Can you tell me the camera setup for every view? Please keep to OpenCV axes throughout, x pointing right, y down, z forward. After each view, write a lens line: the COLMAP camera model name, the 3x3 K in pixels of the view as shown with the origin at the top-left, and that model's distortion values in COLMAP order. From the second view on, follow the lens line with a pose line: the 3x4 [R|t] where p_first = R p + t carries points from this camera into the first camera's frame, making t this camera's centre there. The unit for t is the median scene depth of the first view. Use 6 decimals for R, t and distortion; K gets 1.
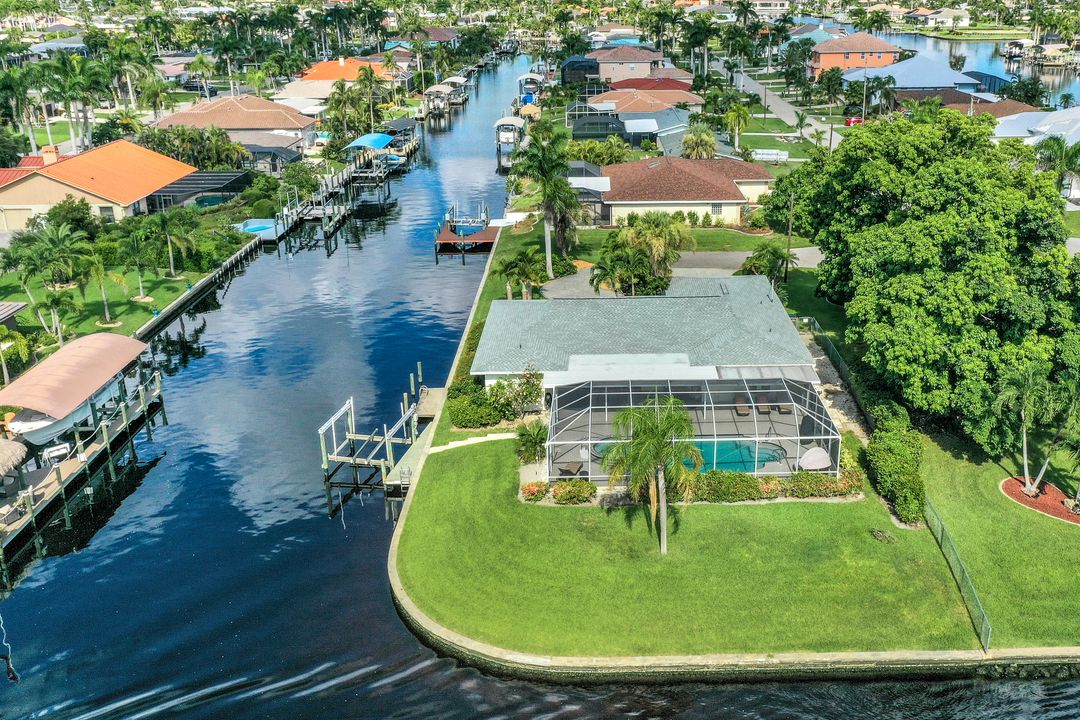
lens RADIAL K [[1046.7, 0, 609.5], [0, 1046.7, 336.5], [0, 0, 1]] dist [-0.002669, -0.000310]
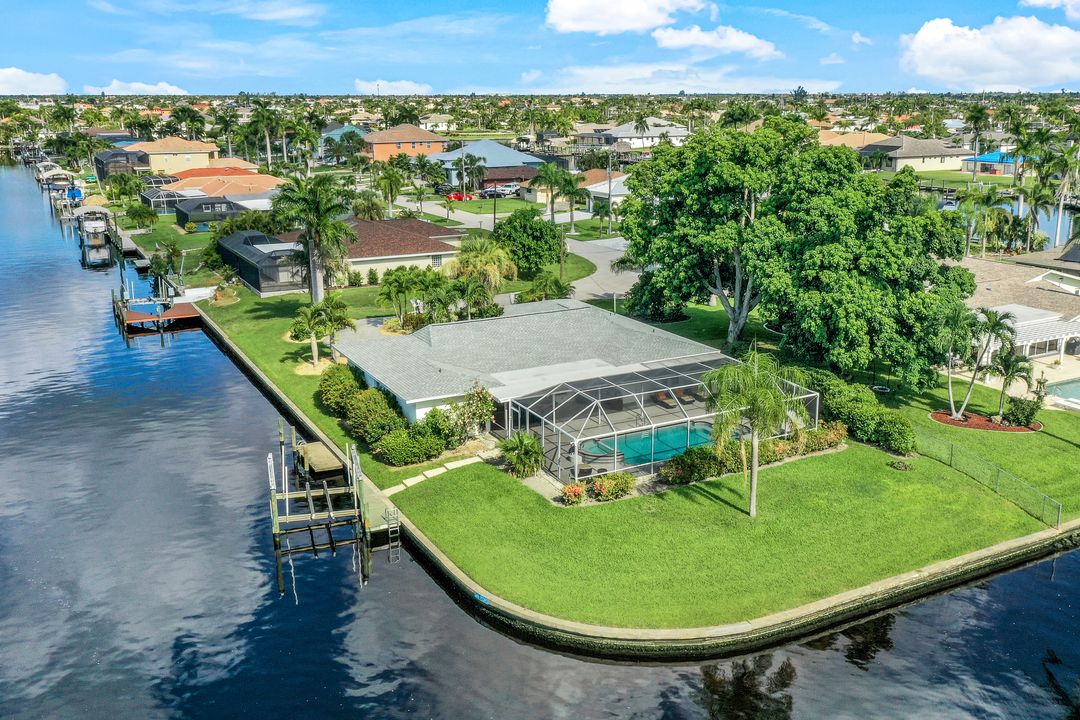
lens RADIAL K [[1046.7, 0, 609.5], [0, 1046.7, 336.5], [0, 0, 1]] dist [-0.002669, -0.000310]
pose [[0.872782, -0.102734, 0.477176, -0.407333], [0.153425, 0.985791, -0.068387, 0.068875], [-0.463370, 0.132898, 0.876143, 0.139252]]
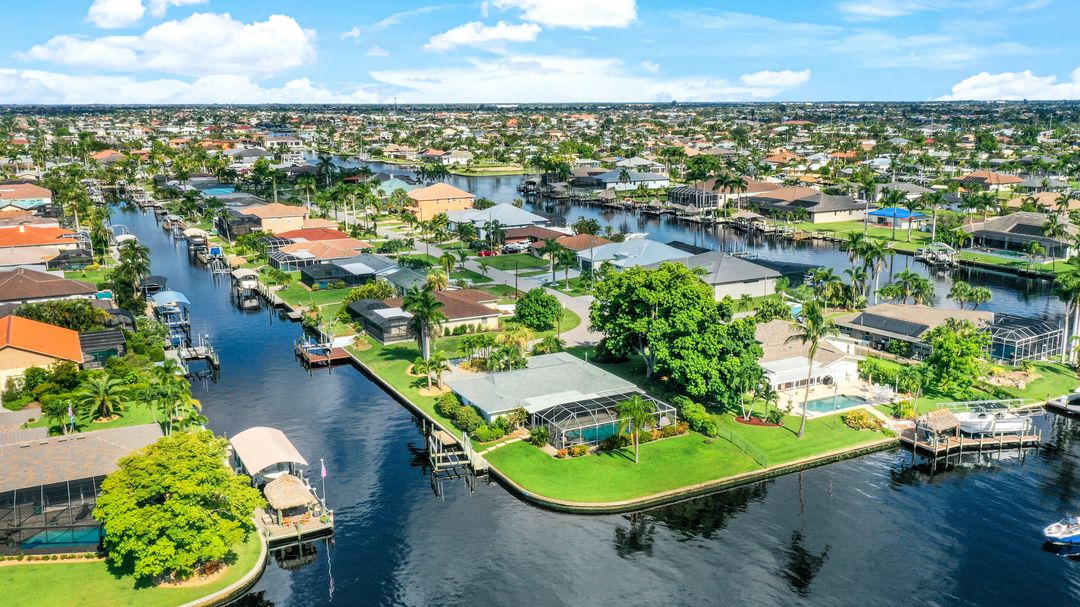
lens RADIAL K [[985.7, 0, 598.2], [0, 985.7, 304.1], [0, 0, 1]] dist [0.005829, 0.000205]
pose [[0.877398, -0.093177, 0.470628, -0.814715], [0.153323, 0.983974, -0.091031, 0.034971], [-0.454604, 0.152028, 0.877623, -0.757744]]
